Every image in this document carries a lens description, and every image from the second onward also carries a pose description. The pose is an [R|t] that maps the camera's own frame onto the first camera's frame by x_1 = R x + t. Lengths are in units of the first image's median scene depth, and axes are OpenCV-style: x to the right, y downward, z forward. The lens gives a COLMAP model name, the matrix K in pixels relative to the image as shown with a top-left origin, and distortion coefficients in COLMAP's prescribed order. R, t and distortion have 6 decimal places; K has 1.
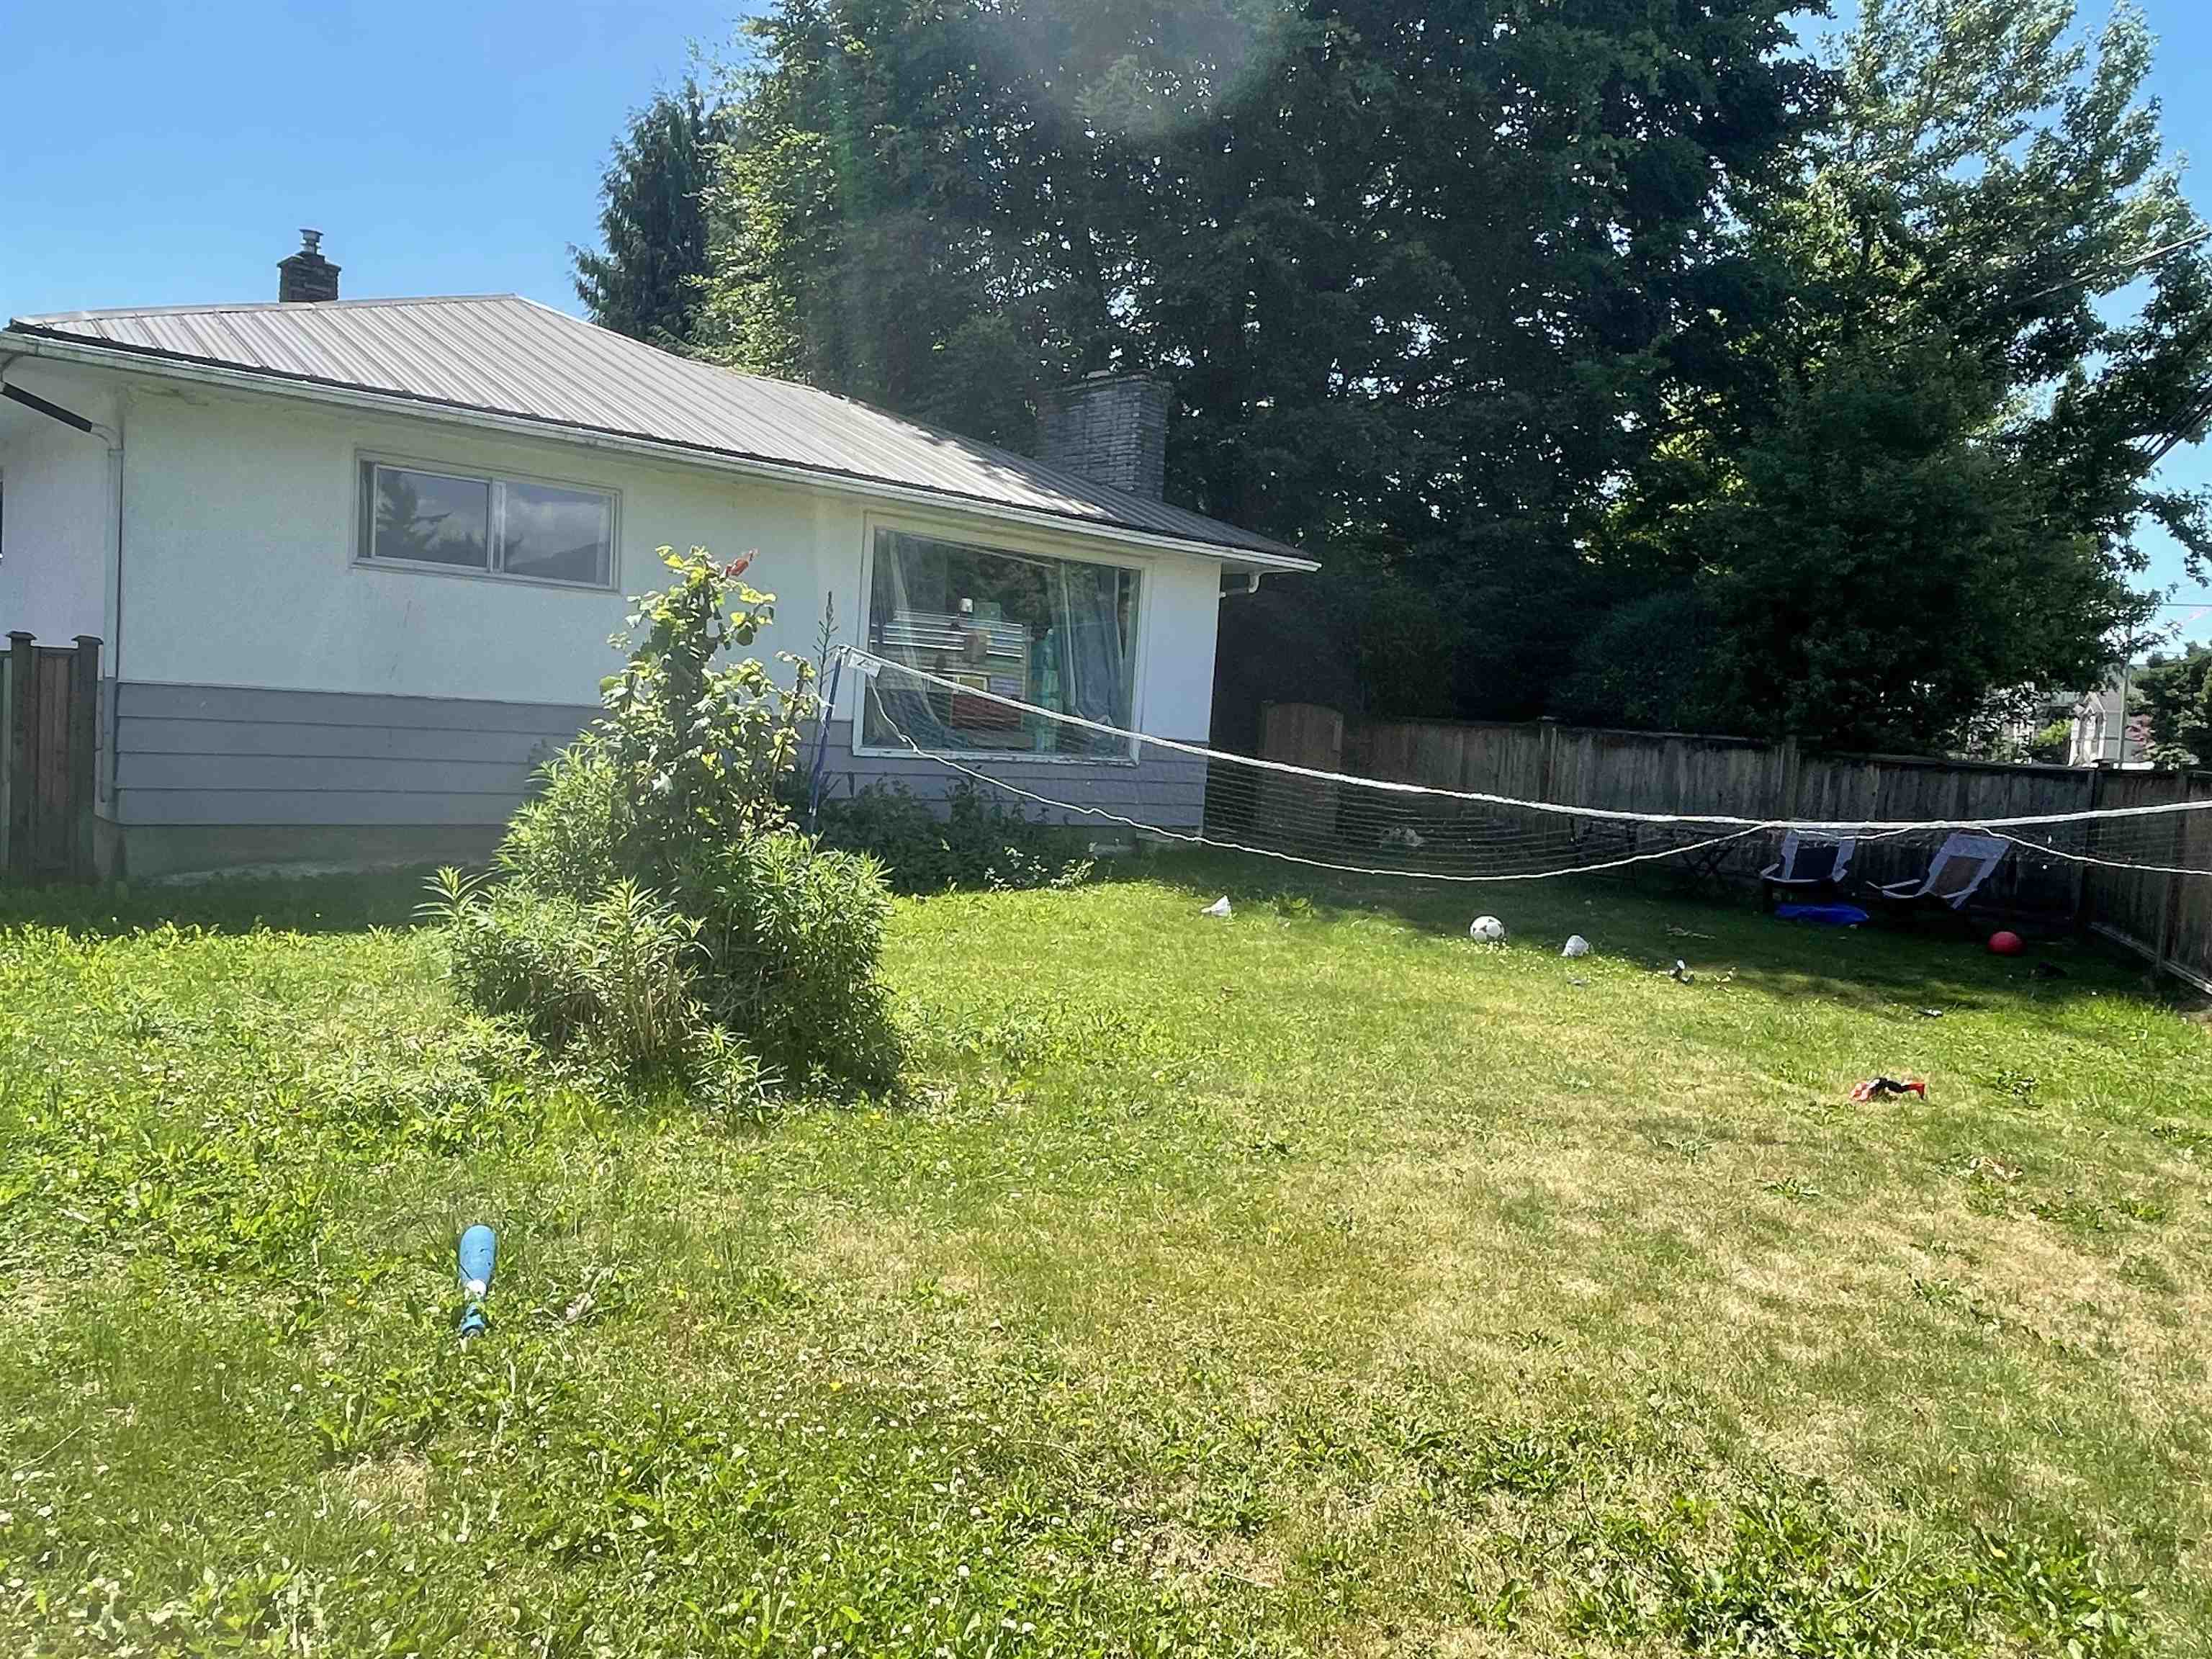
lens RADIAL K [[1569.6, 0, 1103.9], [0, 1569.6, 831.1], [0, 0, 1]] dist [0.014309, -0.001981]
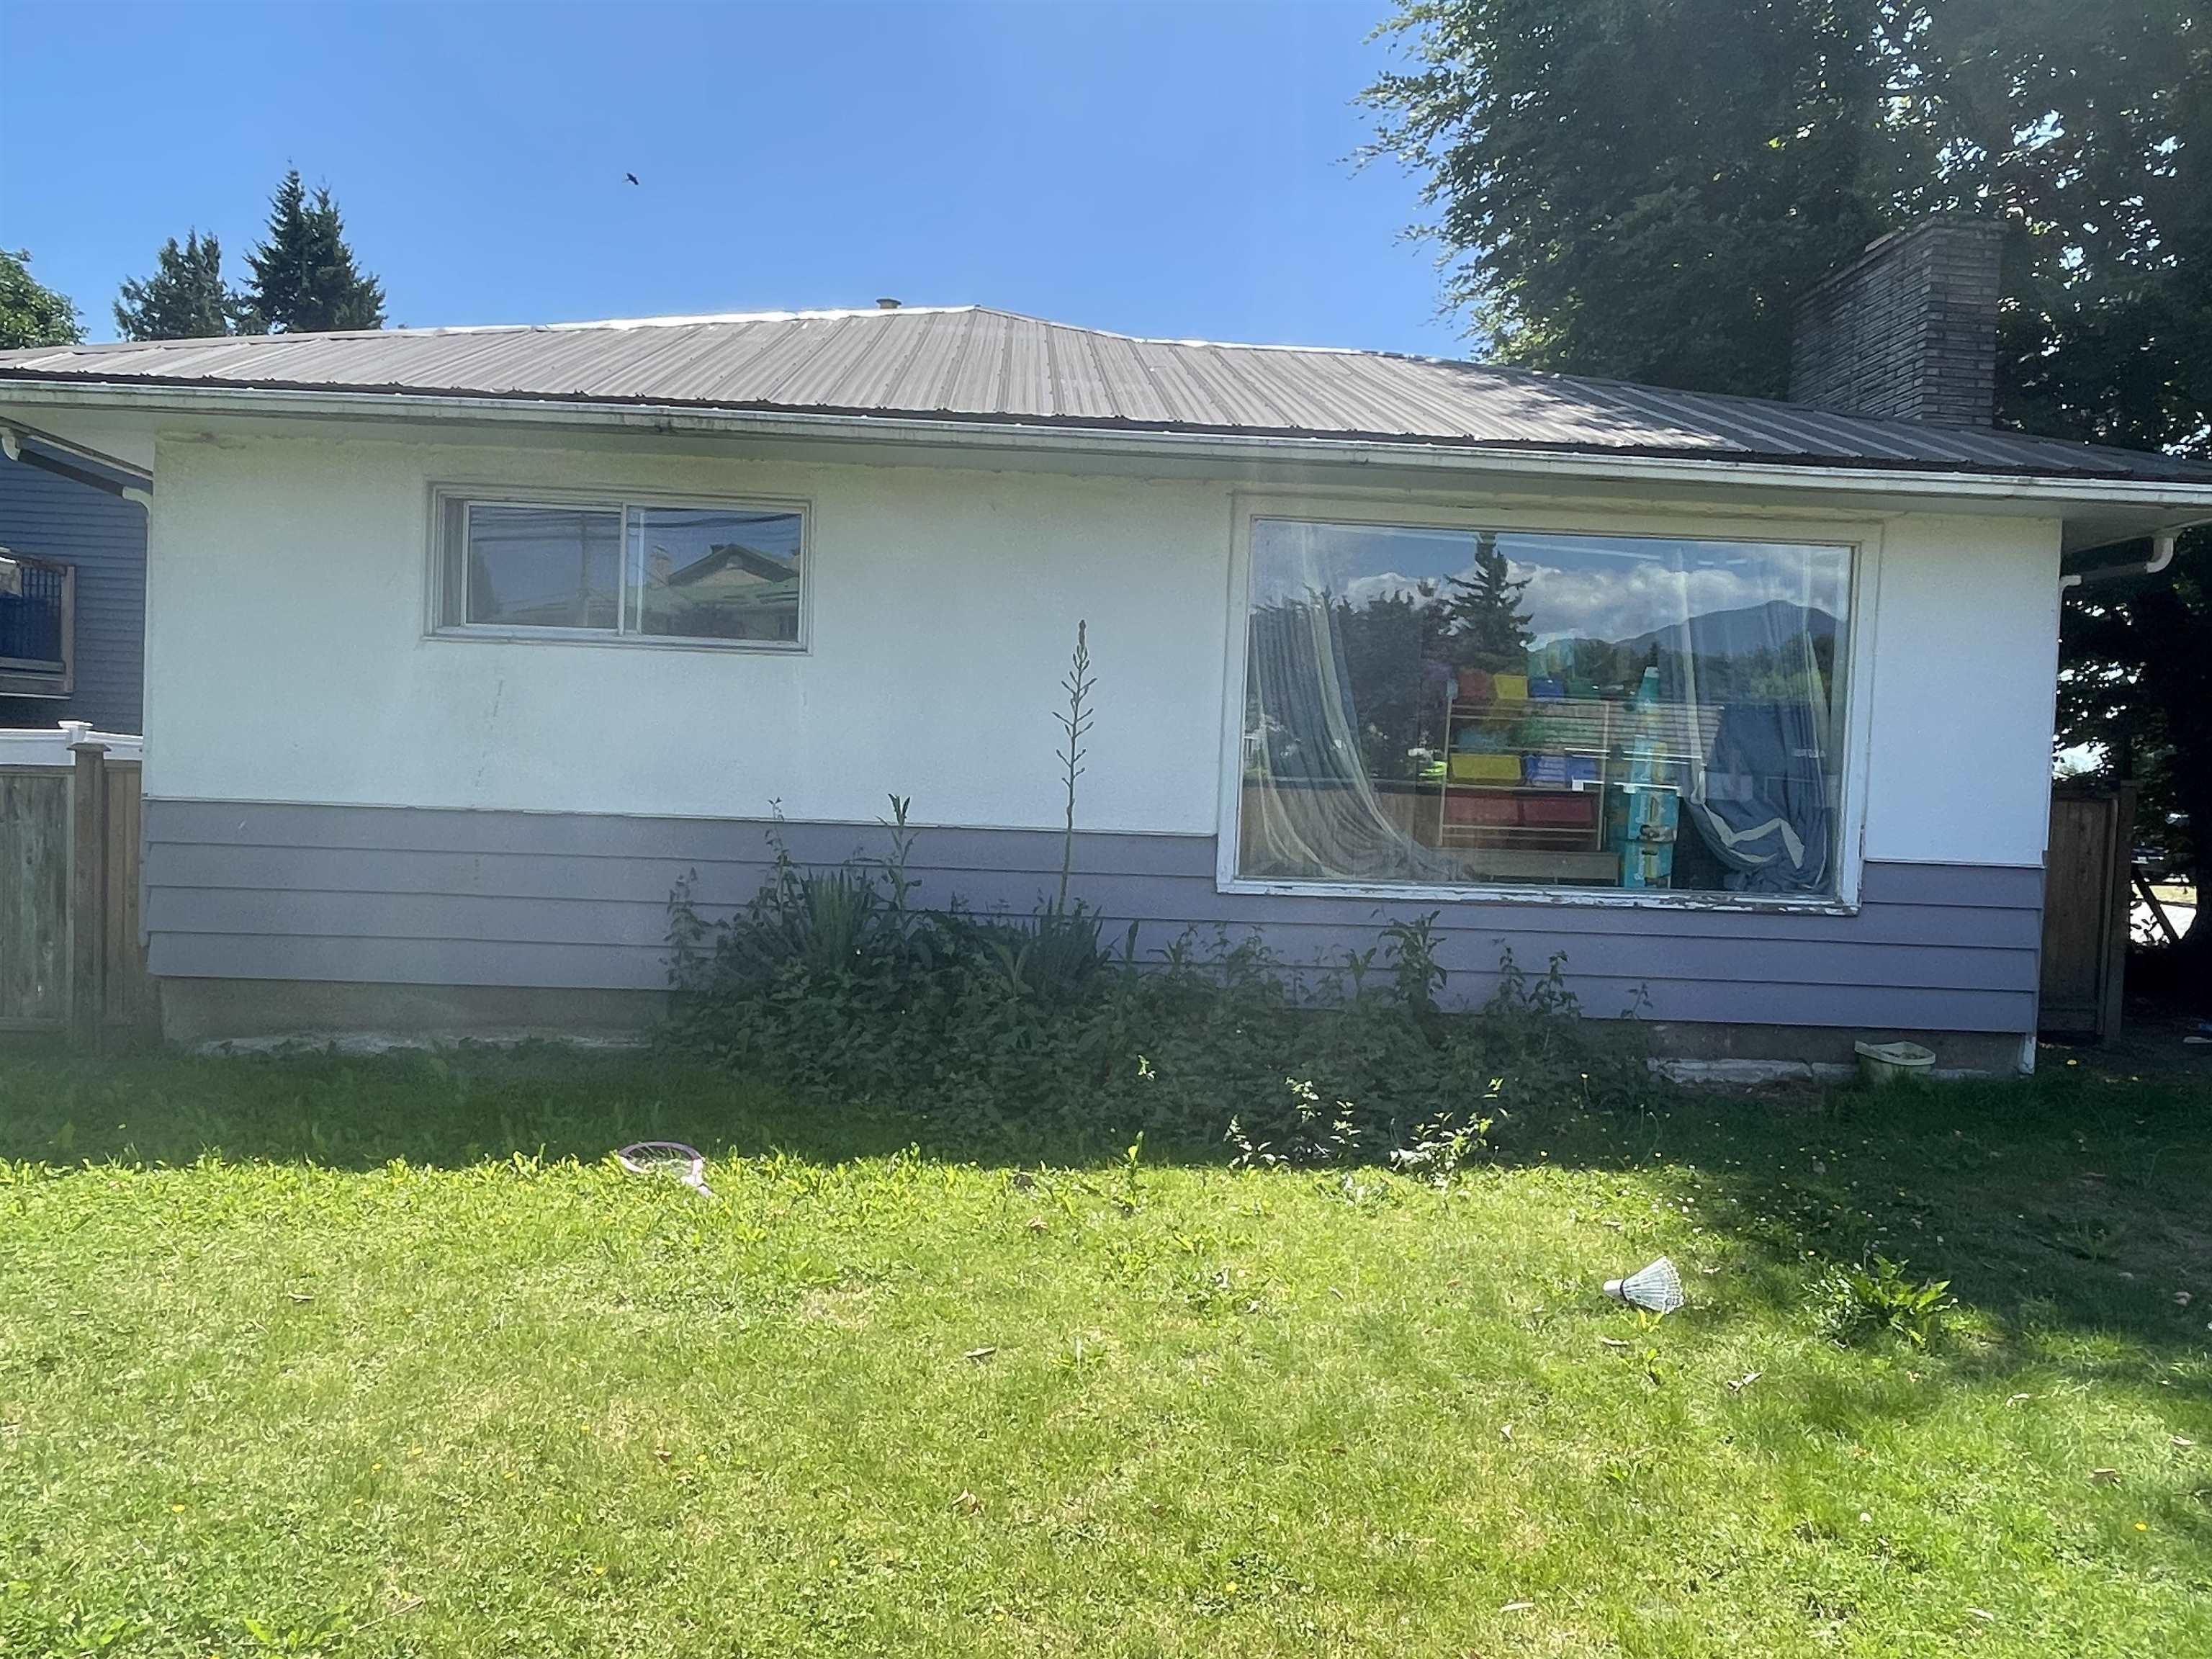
lens RADIAL K [[1569.6, 0, 1107.9], [0, 1569.6, 823.8], [0, 0, 1]] dist [0.014309, -0.001981]
pose [[0.765403, -0.017545, -0.643312, 0.222911], [-0.033987, 0.997131, -0.067633, -0.035964], [0.642654, 0.073631, 0.762611, 0.572739]]
